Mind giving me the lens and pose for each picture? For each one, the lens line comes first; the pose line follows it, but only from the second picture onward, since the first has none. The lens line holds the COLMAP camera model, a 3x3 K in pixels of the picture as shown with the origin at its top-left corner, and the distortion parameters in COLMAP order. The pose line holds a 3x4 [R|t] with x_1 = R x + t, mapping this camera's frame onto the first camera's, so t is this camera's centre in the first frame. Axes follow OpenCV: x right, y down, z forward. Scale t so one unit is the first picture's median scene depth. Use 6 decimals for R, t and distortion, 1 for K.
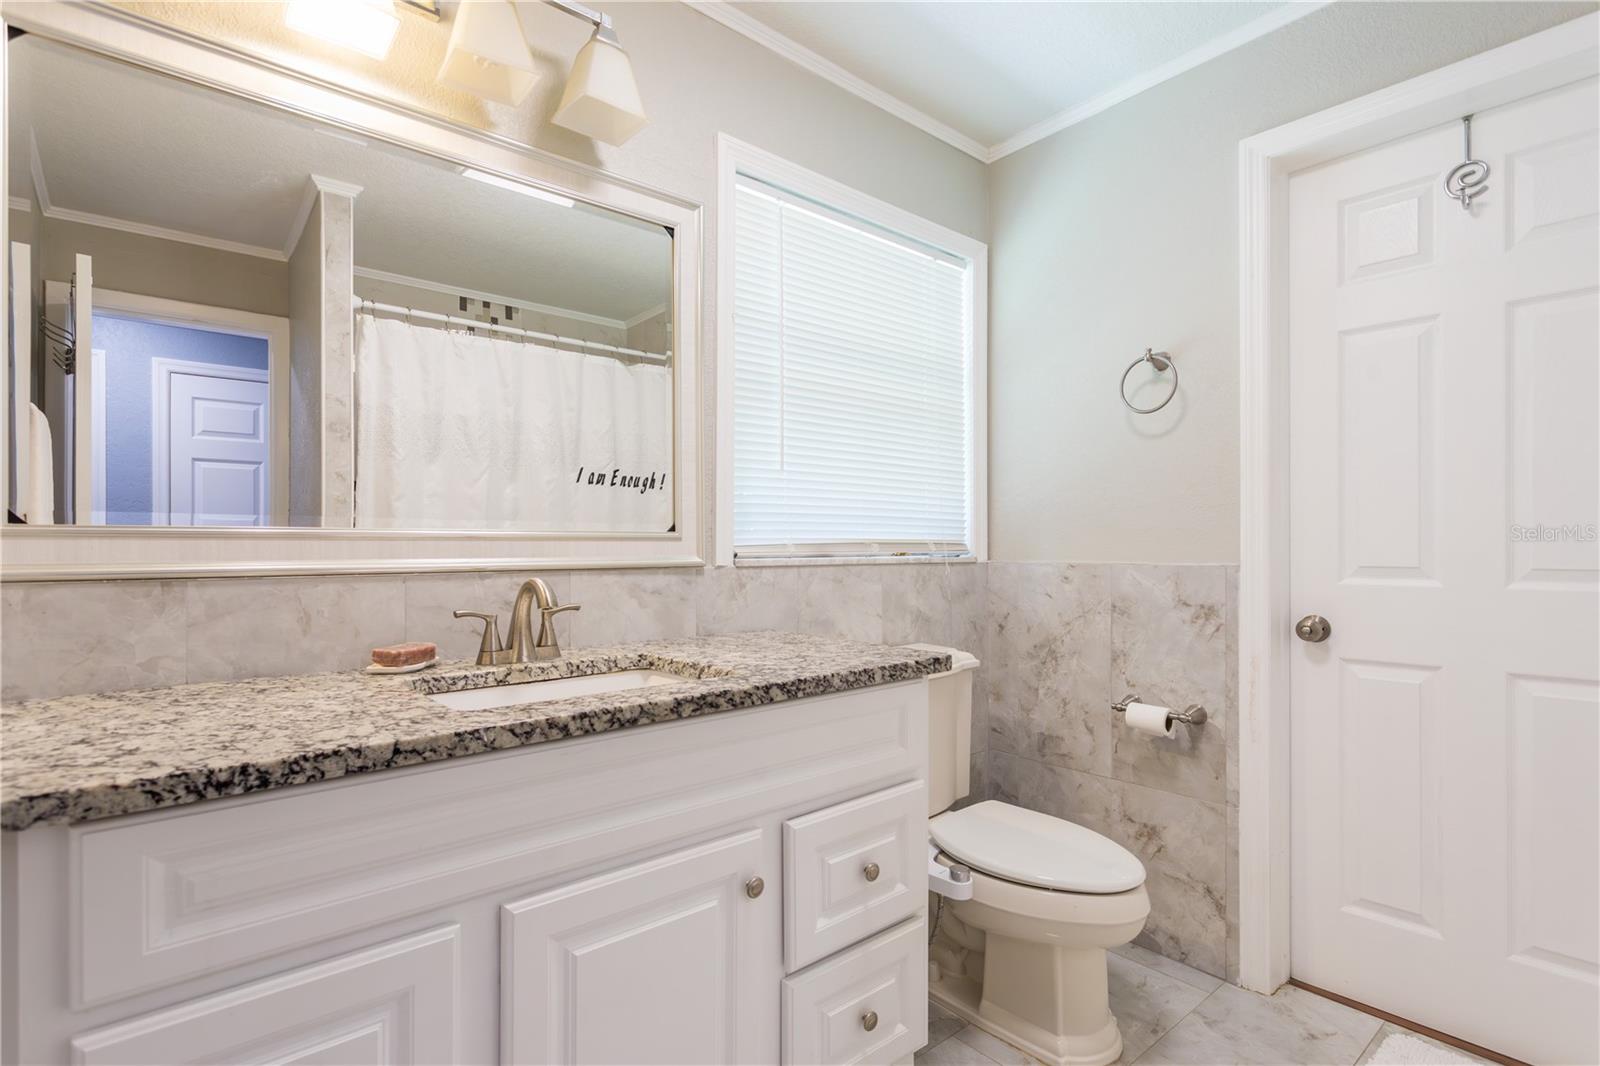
lens RADIAL K [[716.5, 0, 734.9], [0, 716.5, 544.3], [0, 0, 1]] dist [0.004860, 0.000601]
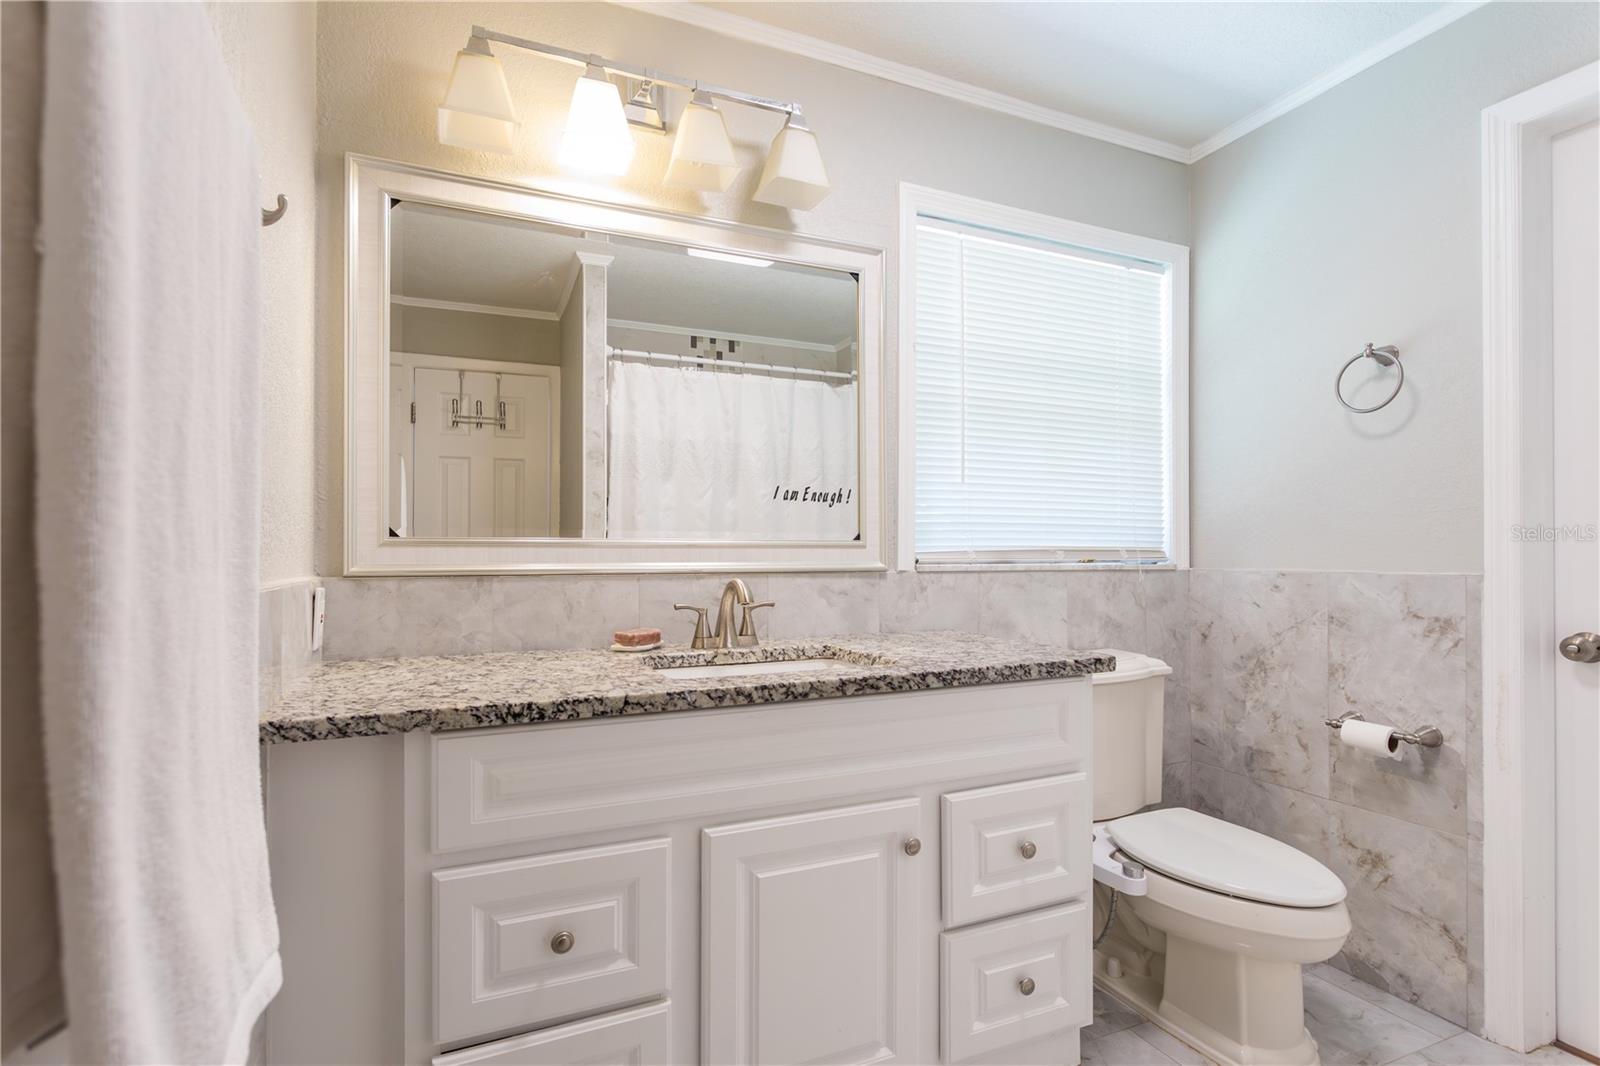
lens RADIAL K [[740.9, 0, 784.6], [0, 740.9, 548.8], [0, 0, 1]] dist [0.003382, 0.001136]
pose [[0.965392, 0.000540, -0.260803, 0.107626], [-0.001079, 0.999998, -0.001922, -0.001550], [0.260801, 0.002137, 0.965390, -0.163869]]
